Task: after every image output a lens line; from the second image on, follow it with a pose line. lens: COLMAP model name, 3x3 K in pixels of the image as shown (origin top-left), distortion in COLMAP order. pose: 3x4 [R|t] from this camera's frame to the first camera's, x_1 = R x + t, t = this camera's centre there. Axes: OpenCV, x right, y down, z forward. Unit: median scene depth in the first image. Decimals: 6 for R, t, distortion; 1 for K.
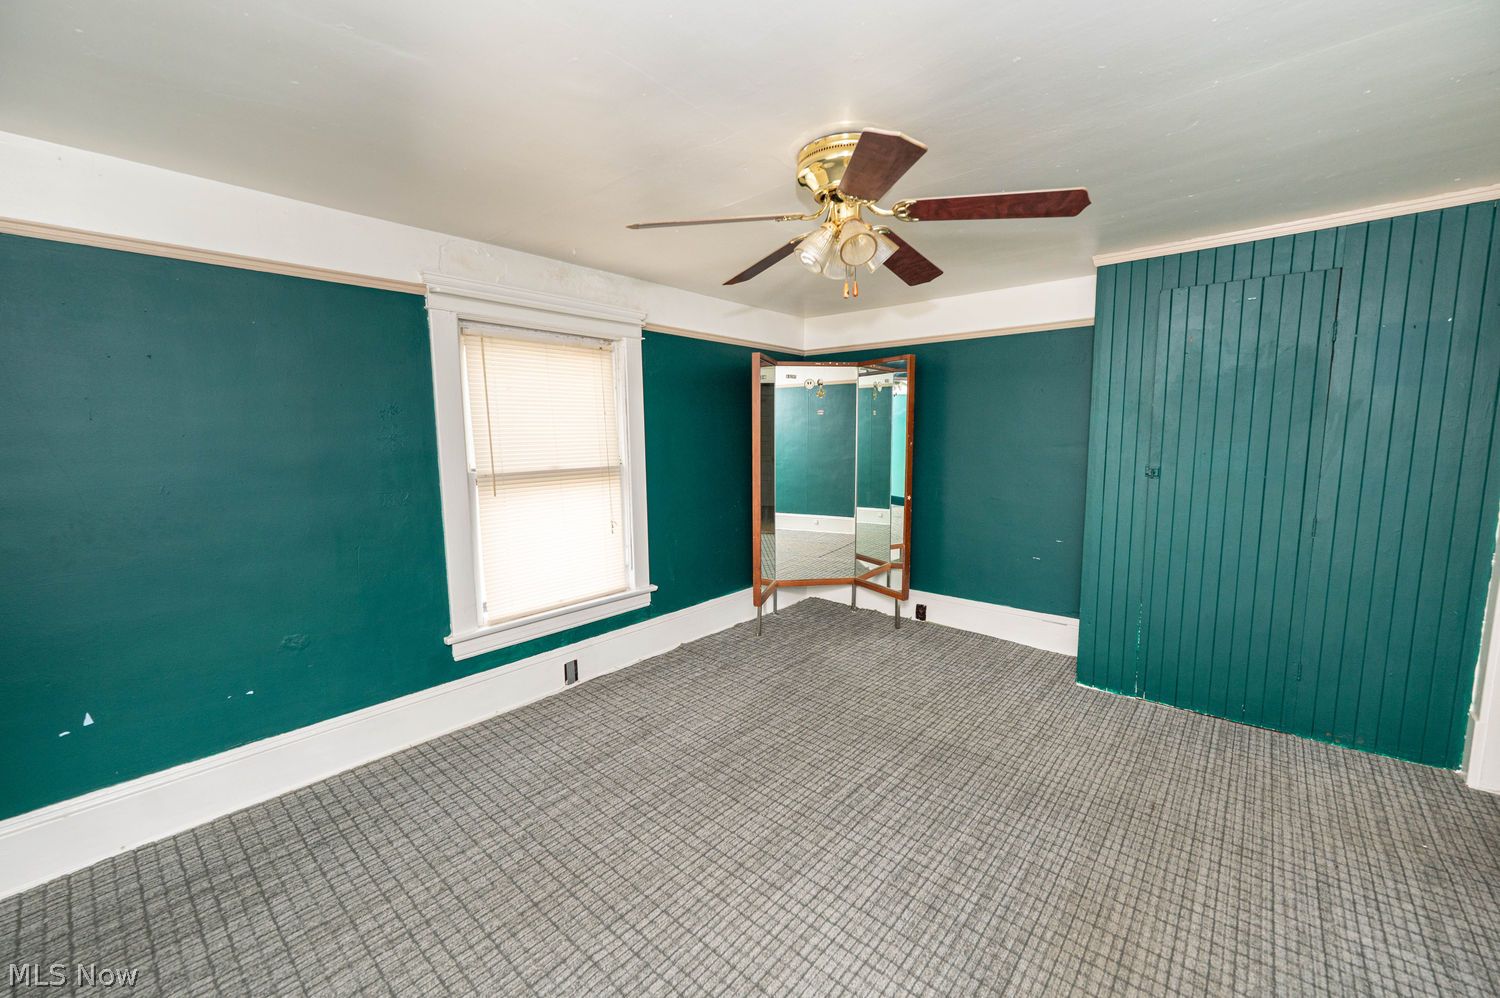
lens RADIAL K [[585.5, 0, 750.0], [0, 585.5, 499.0], [0, 0, 1]] dist [-0.001265, -0.000114]
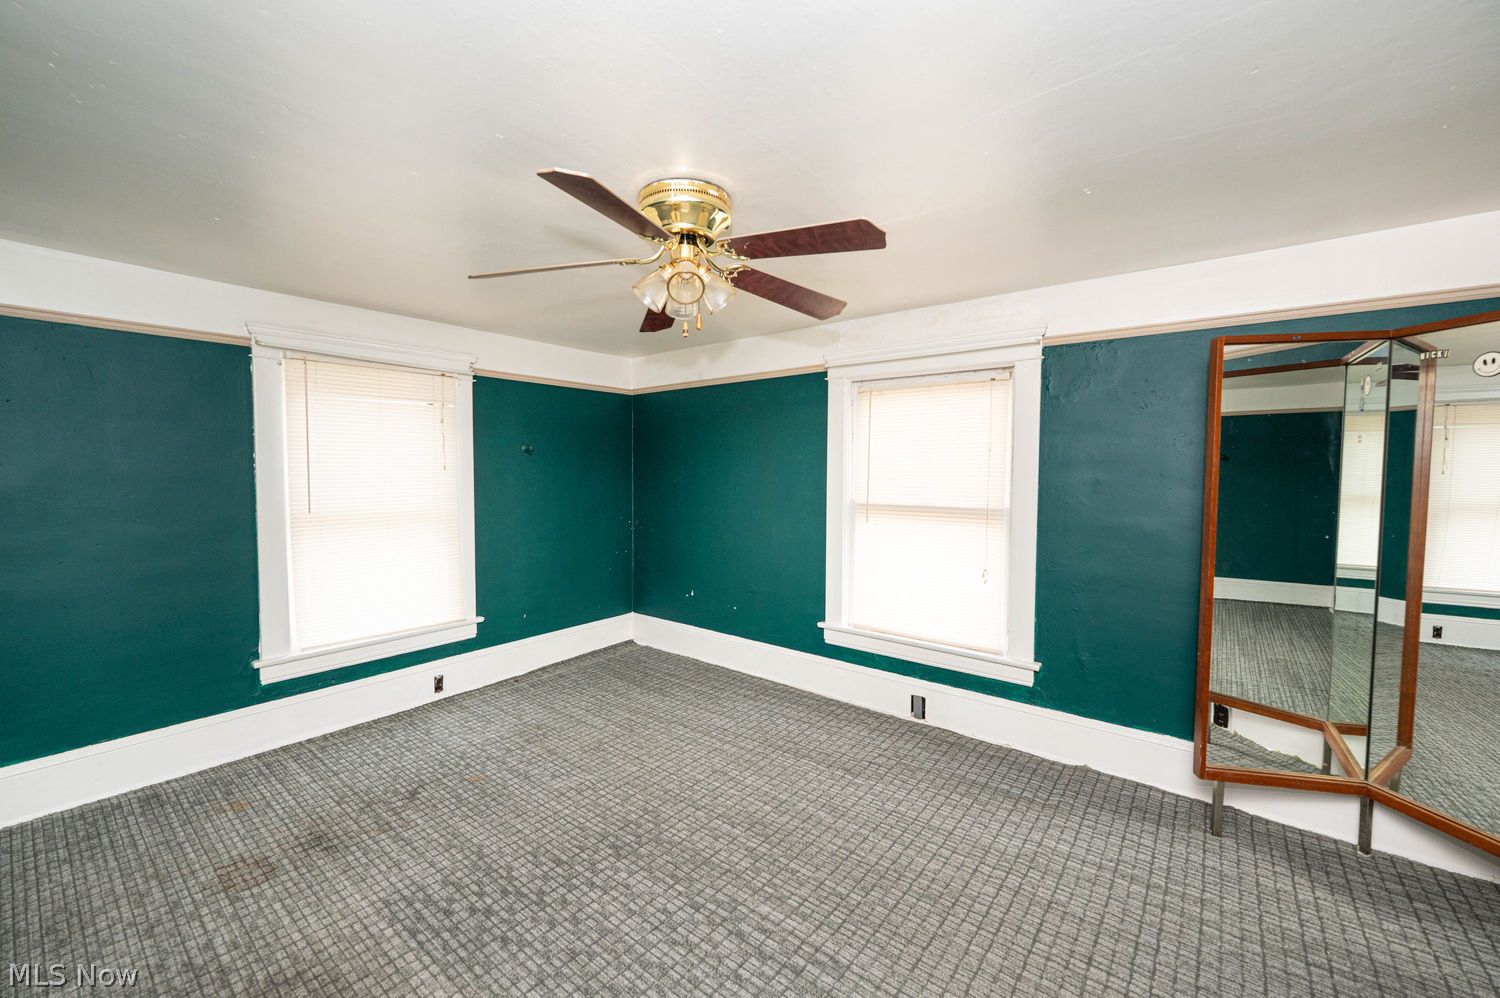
lens RADIAL K [[585.5, 0, 750.0], [0, 585.5, 499.0], [0, 0, 1]] dist [-0.001265, -0.000114]
pose [[0.051745, 0.057029, -0.997031, 0.664658], [-0.120808, 0.991394, 0.050436, -0.074890], [0.991326, 0.117840, 0.058190, 0.611486]]
